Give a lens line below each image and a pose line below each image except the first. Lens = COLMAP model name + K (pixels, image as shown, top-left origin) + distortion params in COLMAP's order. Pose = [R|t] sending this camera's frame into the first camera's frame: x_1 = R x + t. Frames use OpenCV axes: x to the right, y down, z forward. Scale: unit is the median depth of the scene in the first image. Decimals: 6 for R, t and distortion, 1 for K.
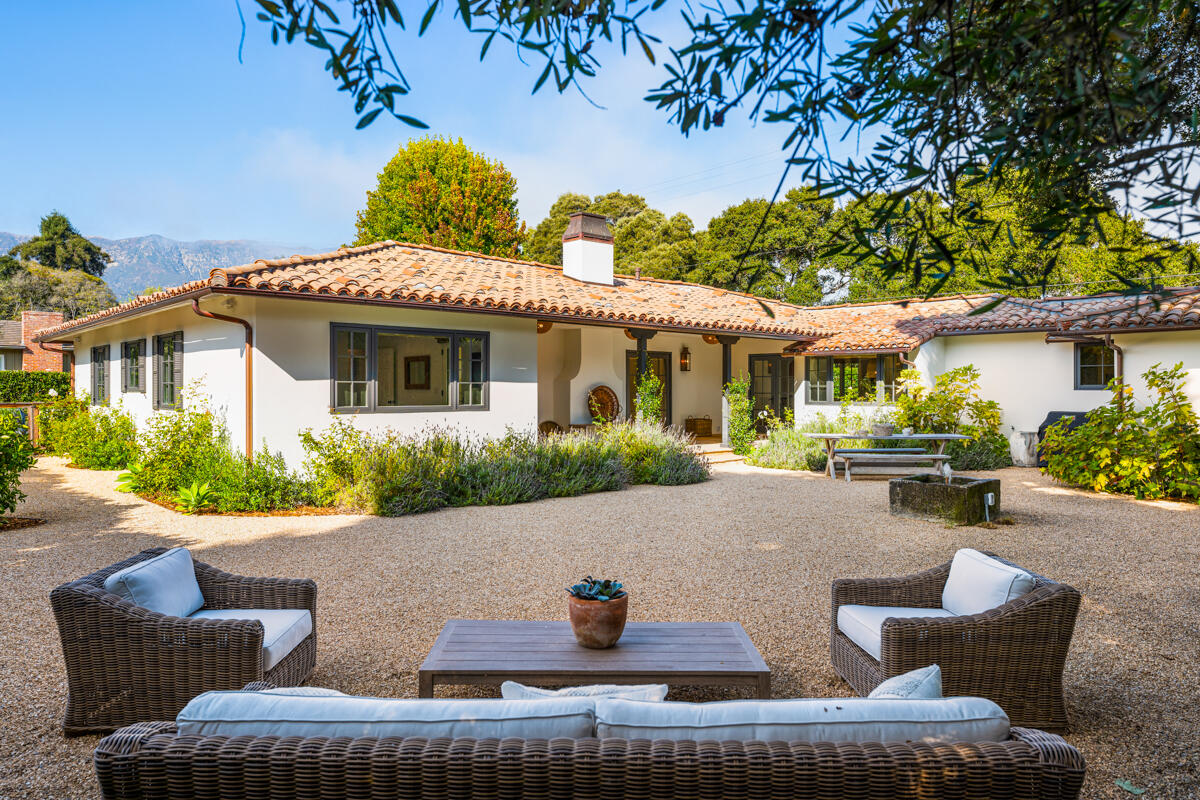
lens RADIAL K [[806.2, 0, 600.0], [0, 806.2, 400.0], [0, 0, 1]] dist [-0.006915, -0.002835]
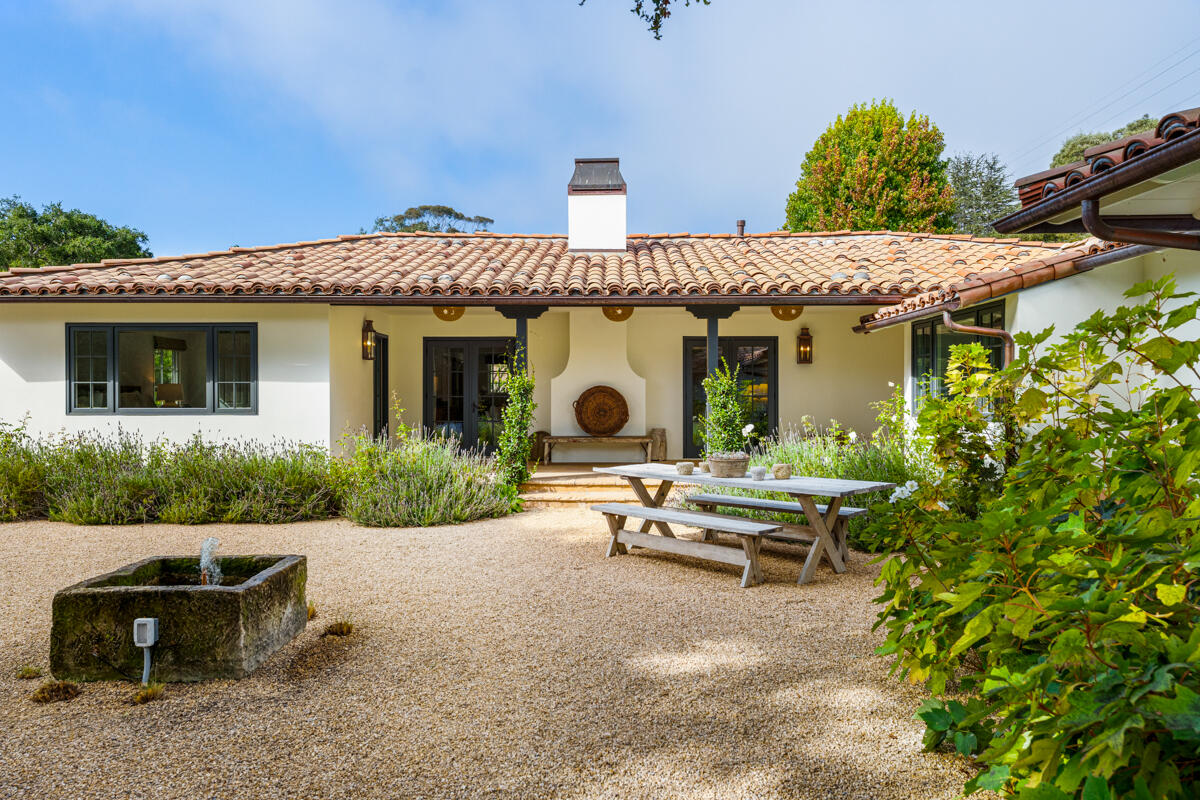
lens RADIAL K [[806.2, 0, 600.0], [0, 806.2, 400.0], [0, 0, 1]] dist [-0.006915, -0.002835]
pose [[0.718383, 0.003593, -0.695638, 0.689126], [-0.008772, 0.999954, -0.003894, -0.002093], [0.695592, 0.008900, 0.718382, 0.609830]]
